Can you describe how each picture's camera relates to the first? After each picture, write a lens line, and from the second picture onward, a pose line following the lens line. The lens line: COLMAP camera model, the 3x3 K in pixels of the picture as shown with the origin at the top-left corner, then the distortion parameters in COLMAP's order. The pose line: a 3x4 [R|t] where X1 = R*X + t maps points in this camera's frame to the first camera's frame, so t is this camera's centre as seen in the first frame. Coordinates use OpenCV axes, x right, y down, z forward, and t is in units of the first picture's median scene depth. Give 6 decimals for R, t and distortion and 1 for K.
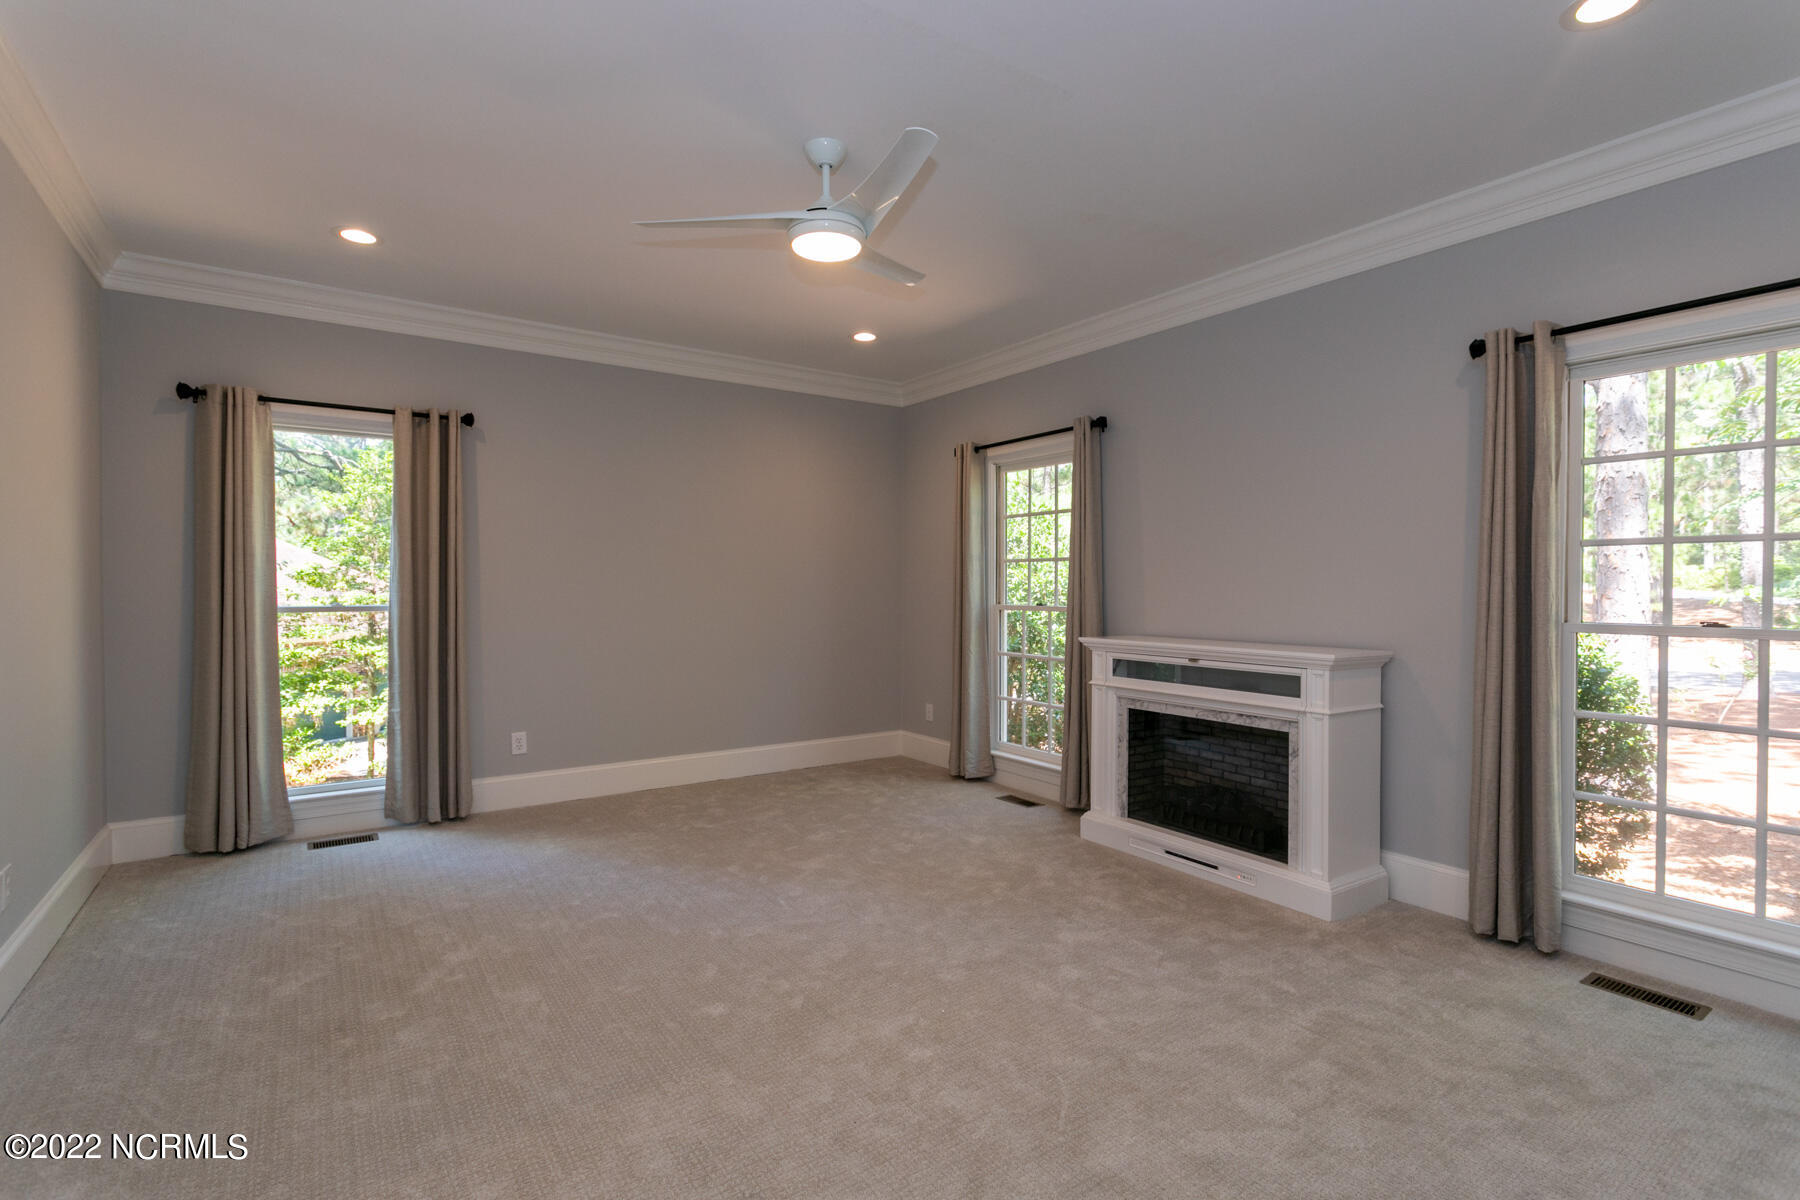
lens RADIAL K [[852.8, 0, 887.1], [0, 852.8, 600.4], [0, 0, 1]] dist [0.000468, 0.000073]
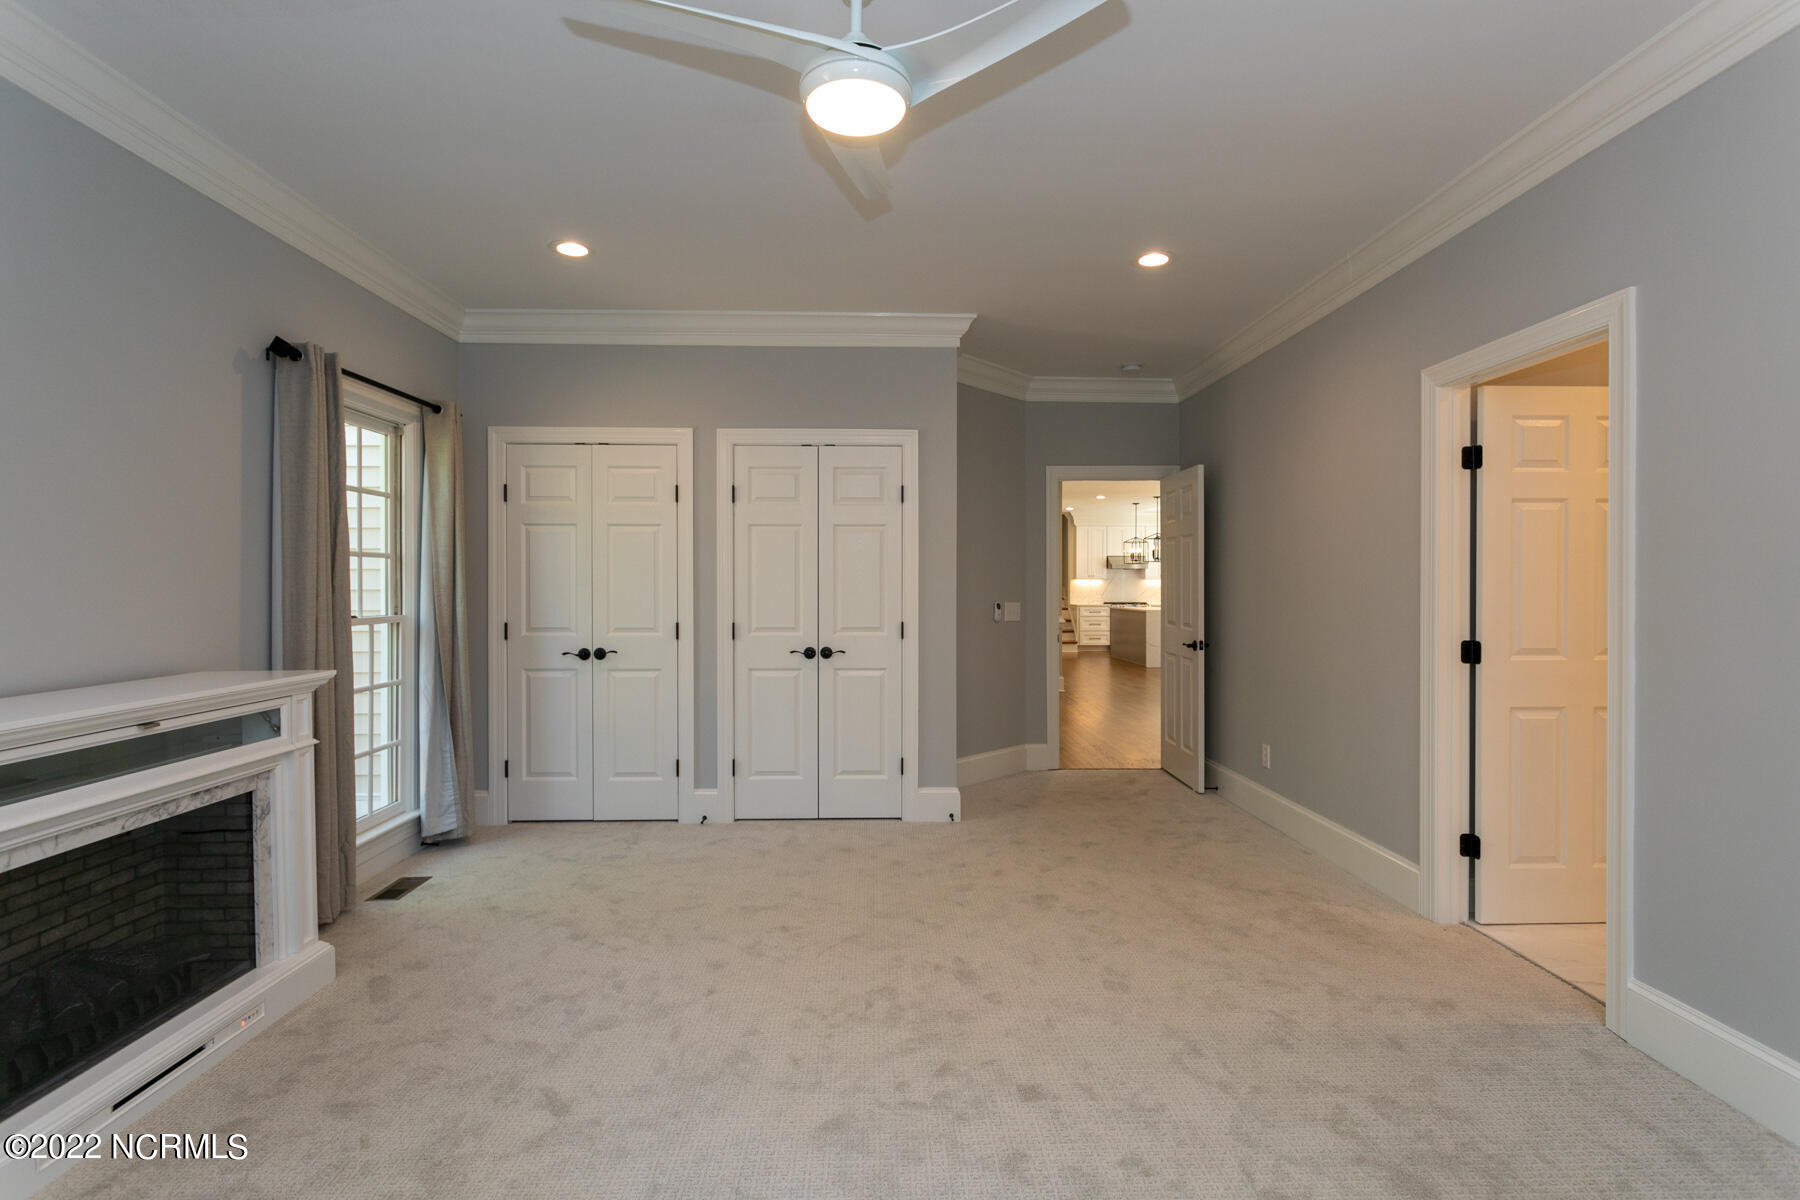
lens RADIAL K [[852.8, 0, 887.1], [0, 852.8, 600.4], [0, 0, 1]] dist [0.000468, 0.000073]
pose [[-0.839628, -0.054228, 0.540448, -0.359448], [-0.044789, 0.998527, 0.030608, -0.051750], [-0.541312, 0.001494, -0.840821, 1.313316]]
